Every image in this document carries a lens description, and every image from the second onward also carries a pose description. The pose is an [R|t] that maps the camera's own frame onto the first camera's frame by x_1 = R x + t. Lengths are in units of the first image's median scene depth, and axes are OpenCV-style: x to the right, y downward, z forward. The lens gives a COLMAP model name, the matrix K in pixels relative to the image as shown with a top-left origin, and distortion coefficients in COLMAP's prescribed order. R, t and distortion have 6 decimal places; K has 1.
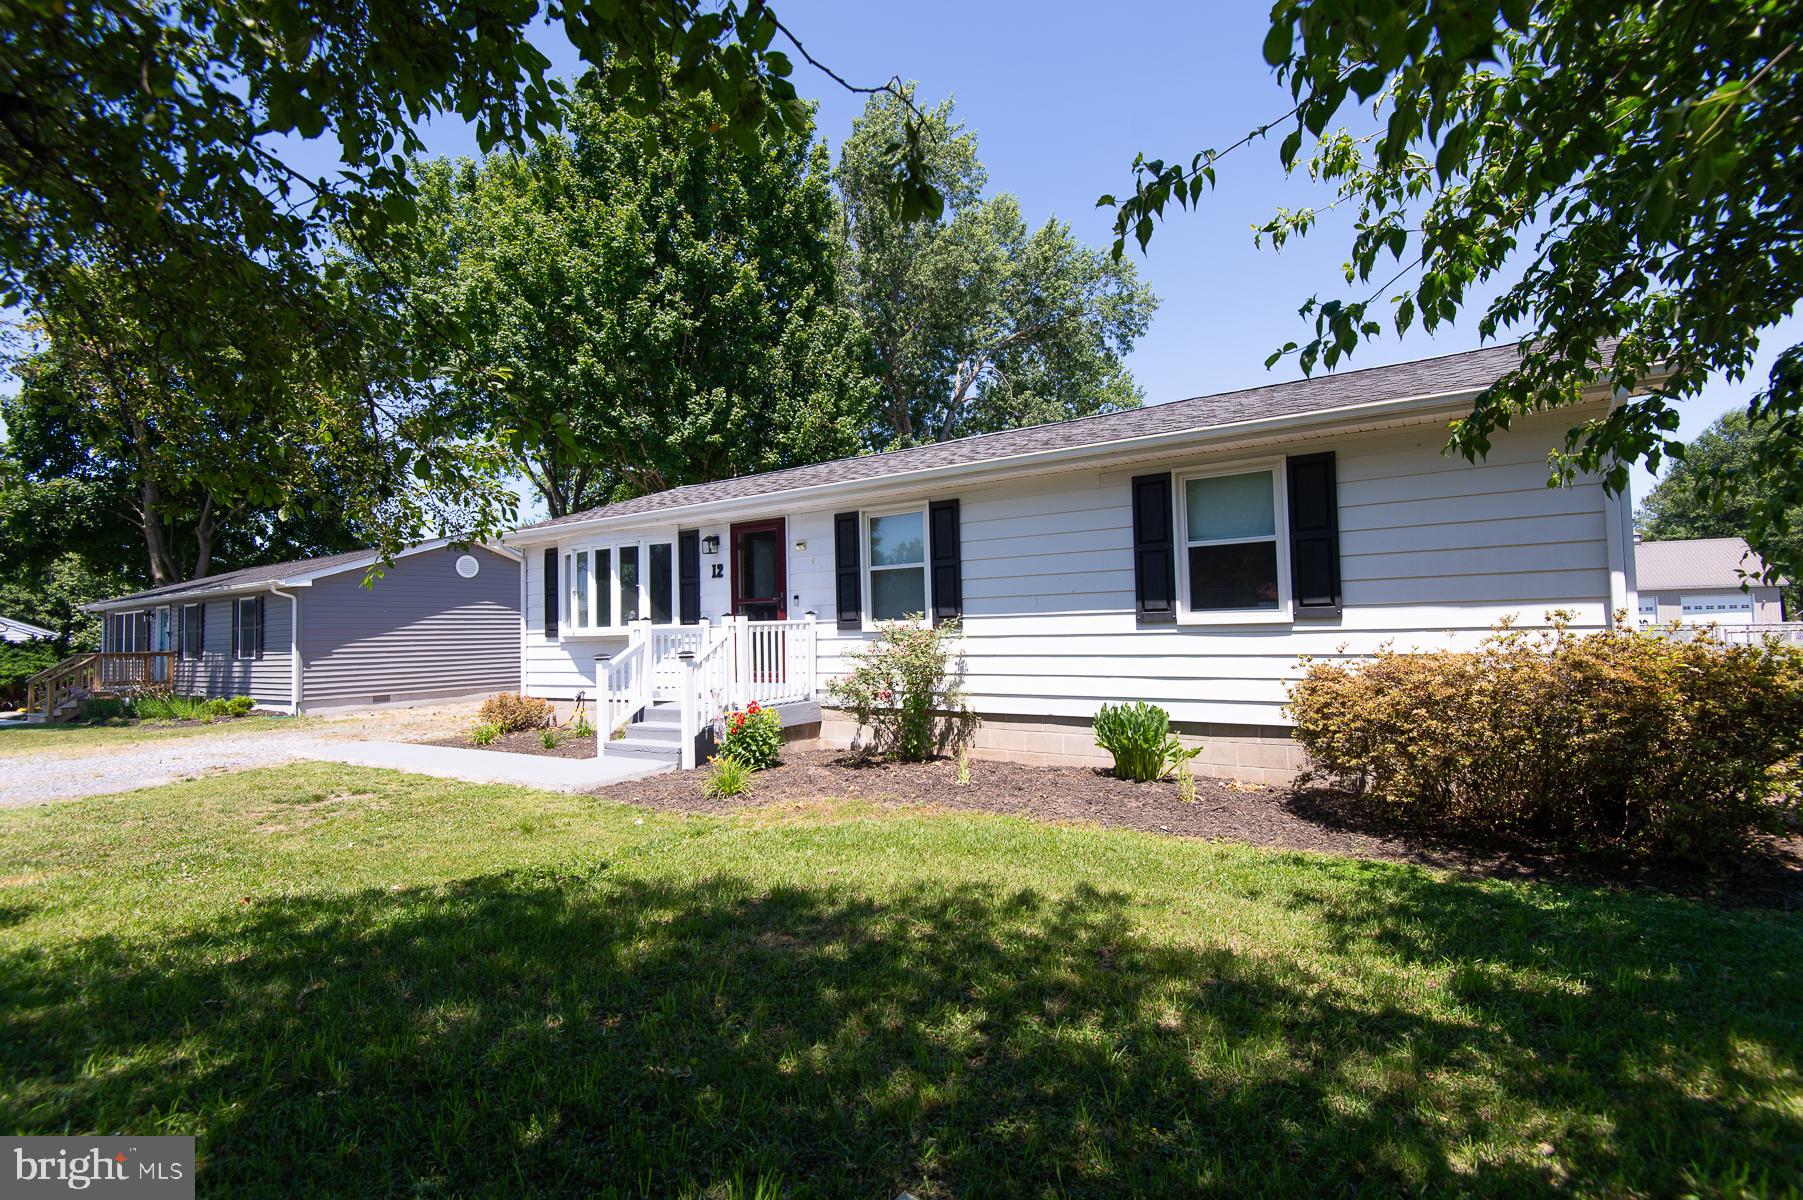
lens RADIAL K [[807.5, 0, 912.7], [0, 807.5, 596.3], [0, 0, 1]] dist [0.010414, -0.008032]
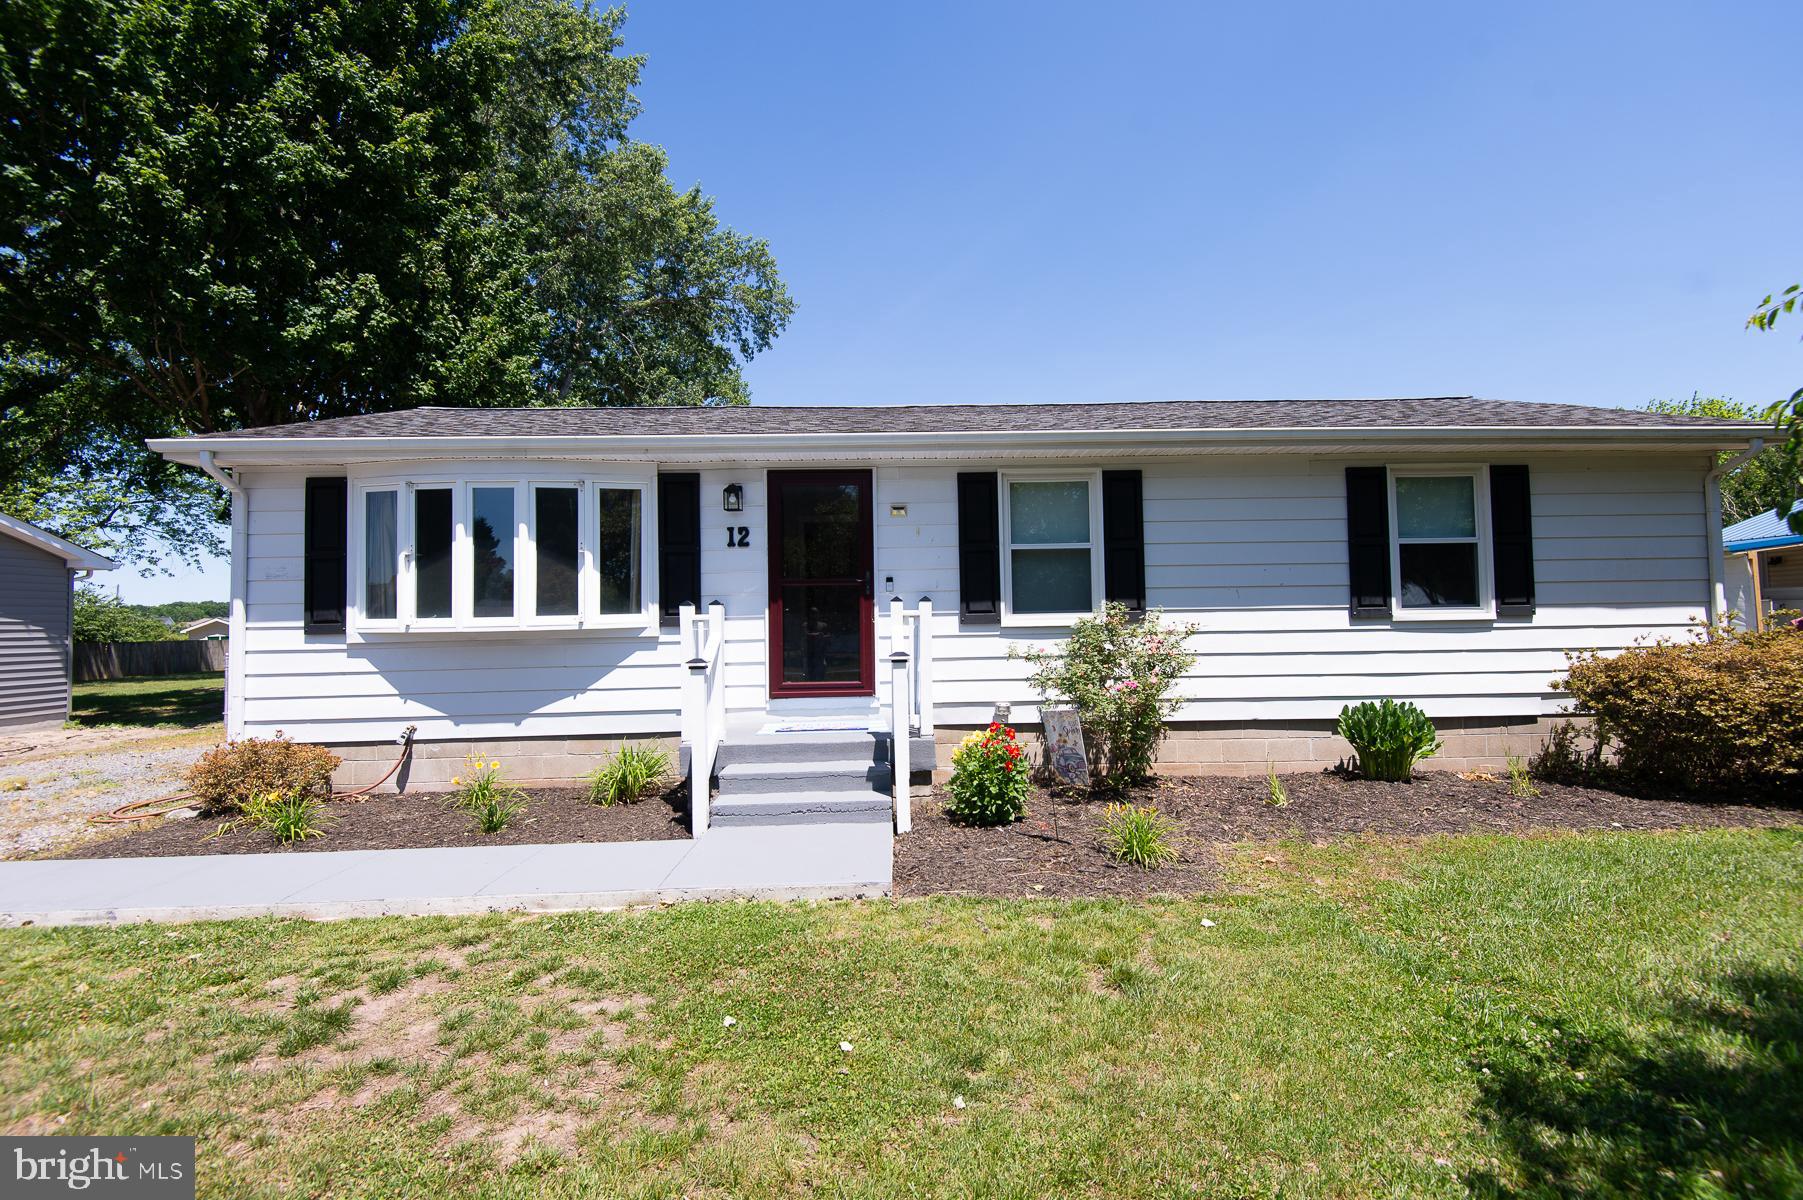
lens RADIAL K [[807.5, 0, 906.5], [0, 807.5, 592.0], [0, 0, 1]] dist [0.010414, -0.008032]
pose [[0.822924, 0.033358, 0.567172, -0.569873], [-0.027375, 0.999443, -0.019063, 0.027260], [-0.567492, 0.000161, 0.823379, 0.404924]]
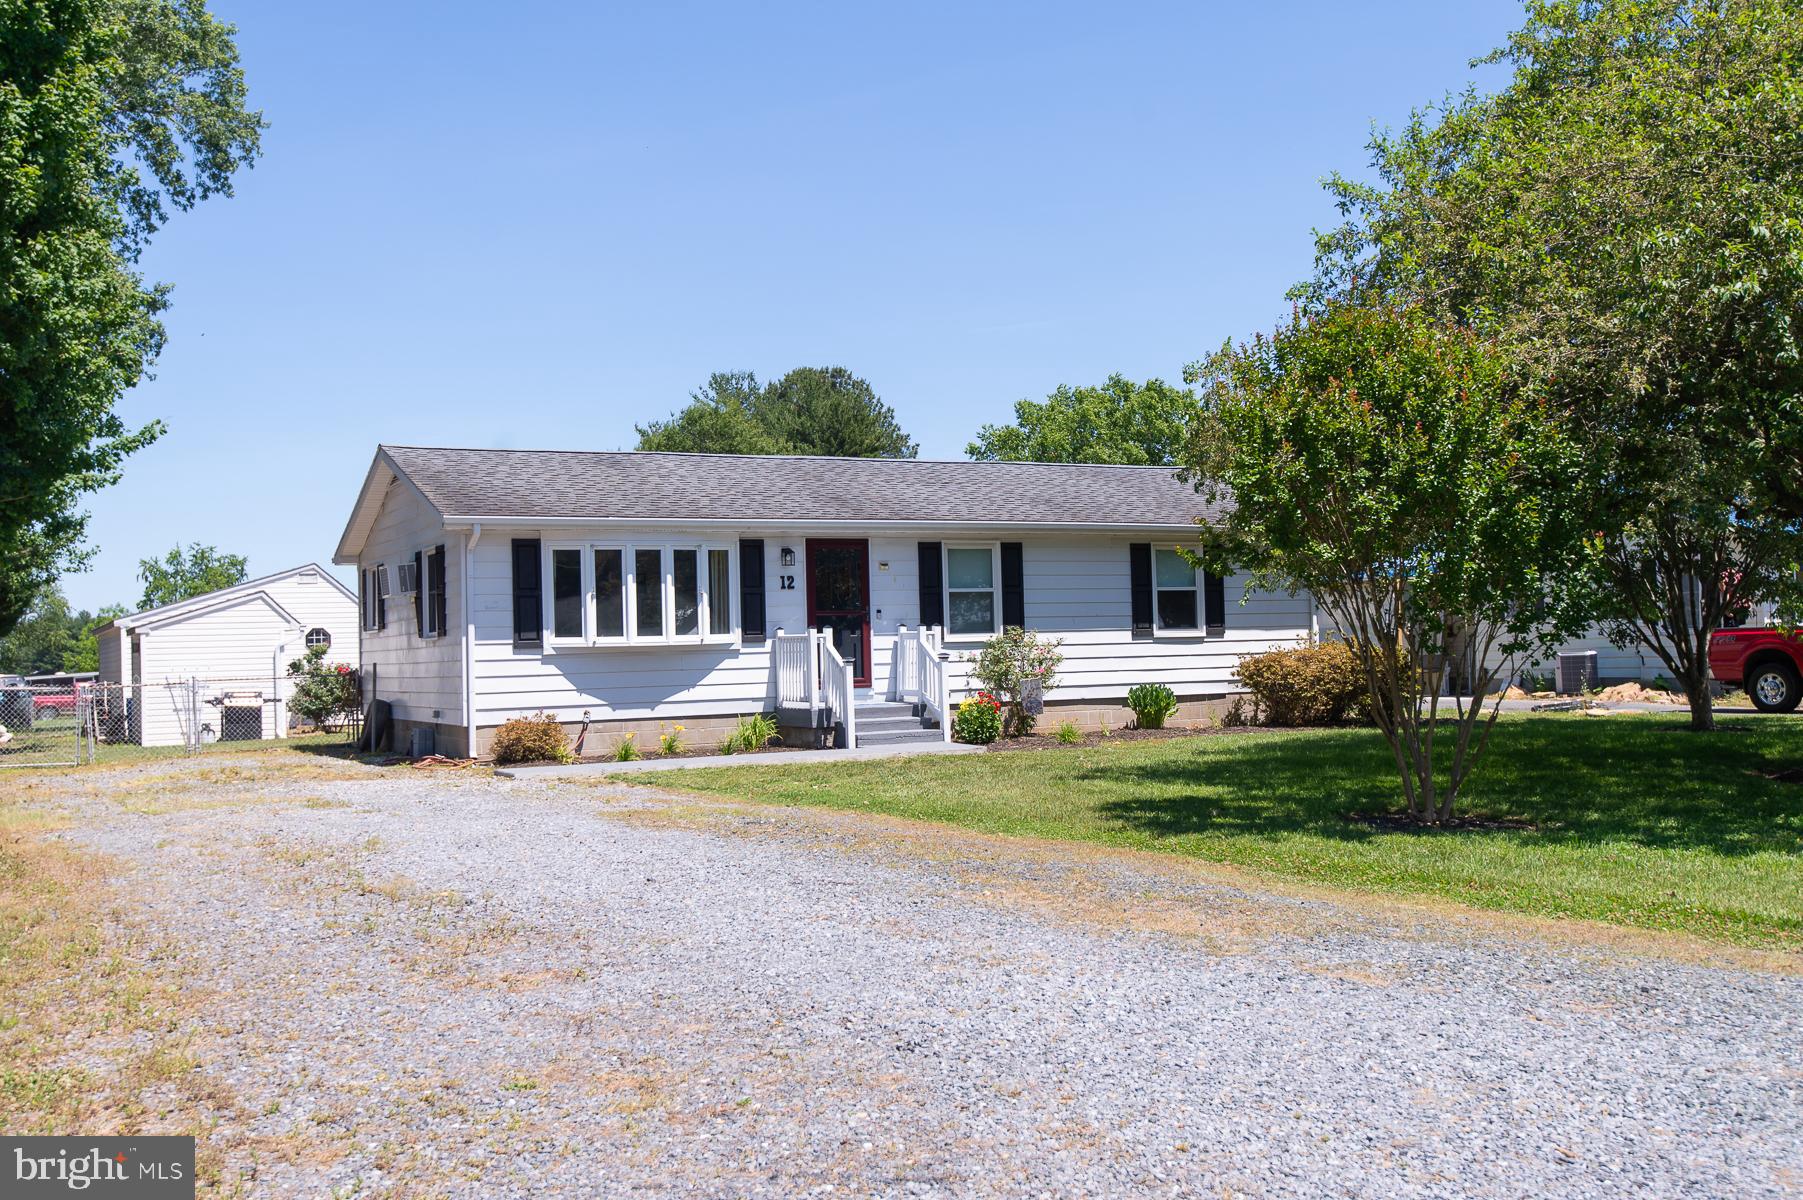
lens RADIAL K [[1713.6, 0, 909.2], [0, 1713.6, 594.0], [0, 0, 1]] dist [0.014740, 0.000000]
pose [[0.496987, 0.039538, 0.866857, -2.279154], [-0.025330, 0.999197, -0.031052, 0.052278], [-0.867388, -0.006525, 0.497589, -0.228676]]
